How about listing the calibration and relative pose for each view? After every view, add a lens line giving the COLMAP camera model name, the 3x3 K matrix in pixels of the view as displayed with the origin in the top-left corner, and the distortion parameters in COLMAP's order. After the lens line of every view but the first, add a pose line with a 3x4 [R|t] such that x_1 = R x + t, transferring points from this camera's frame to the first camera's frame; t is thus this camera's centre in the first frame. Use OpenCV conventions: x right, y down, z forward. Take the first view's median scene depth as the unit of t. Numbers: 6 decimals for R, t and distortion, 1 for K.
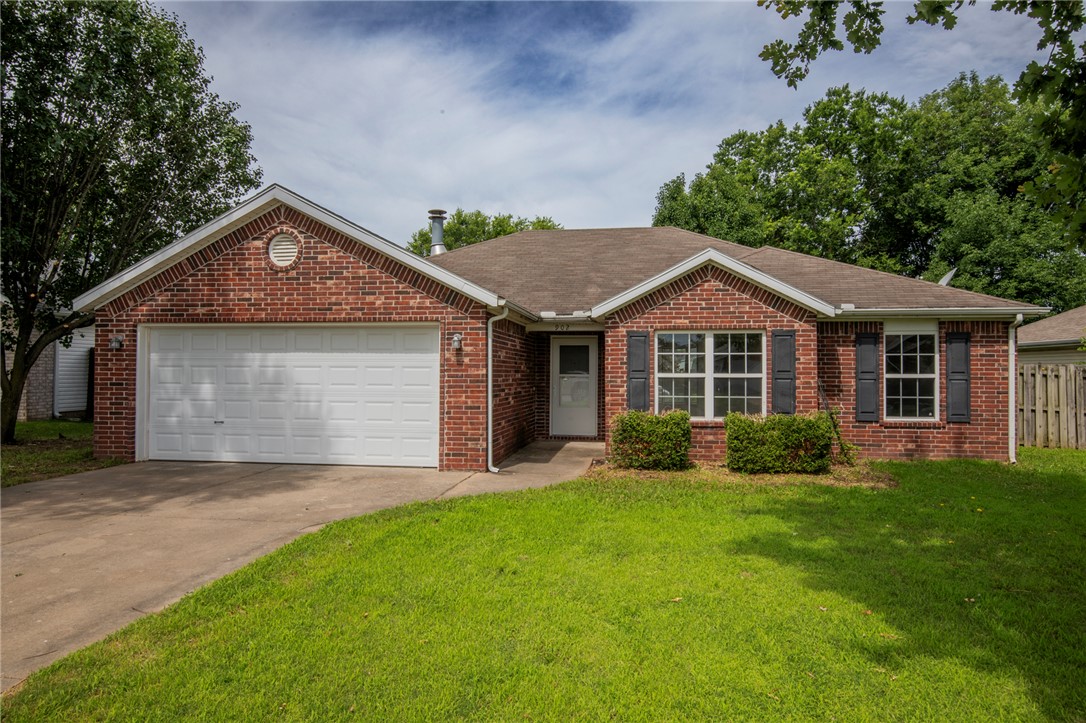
lens RADIAL K [[698.0, 0, 543.0], [0, 698.0, 361.5], [0, 0, 1]] dist [-0.003835, 0.000137]
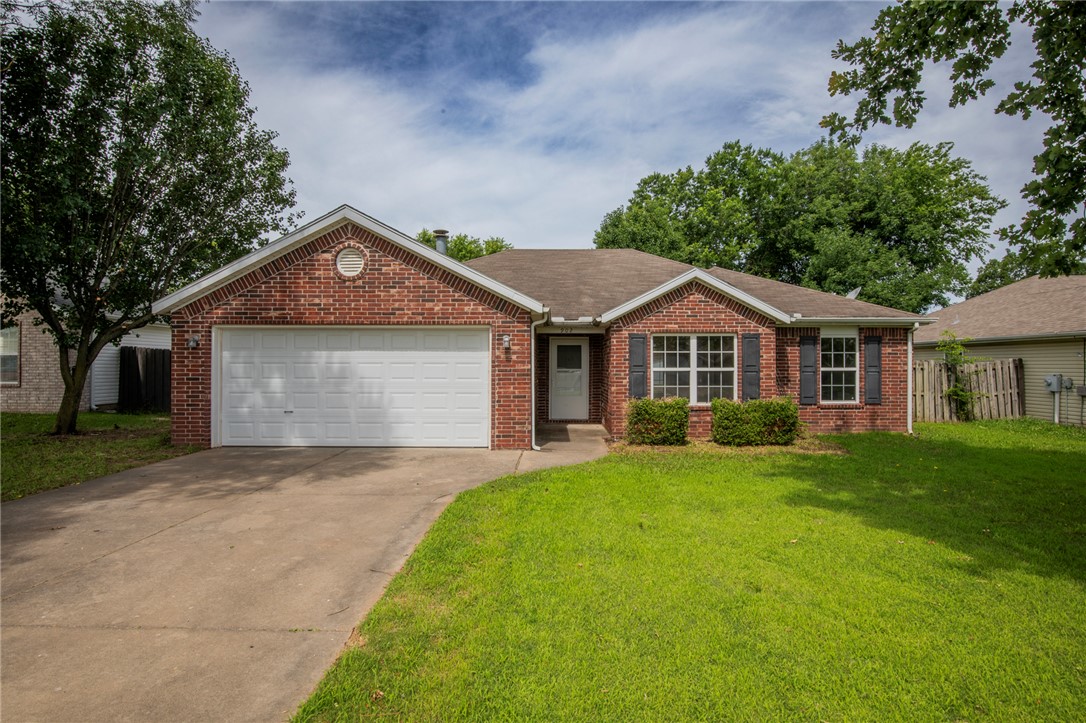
lens RADIAL K [[584.1, 0, 543.0], [0, 584.1, 361.5], [0, 0, 1]] dist [-0.021238, -0.000070]
pose [[0.989867, -0.001855, 0.141986, -0.180822], [0.001131, 0.999986, 0.005182, 0.000128], [-0.141994, -0.004969, 0.989855, -0.000890]]
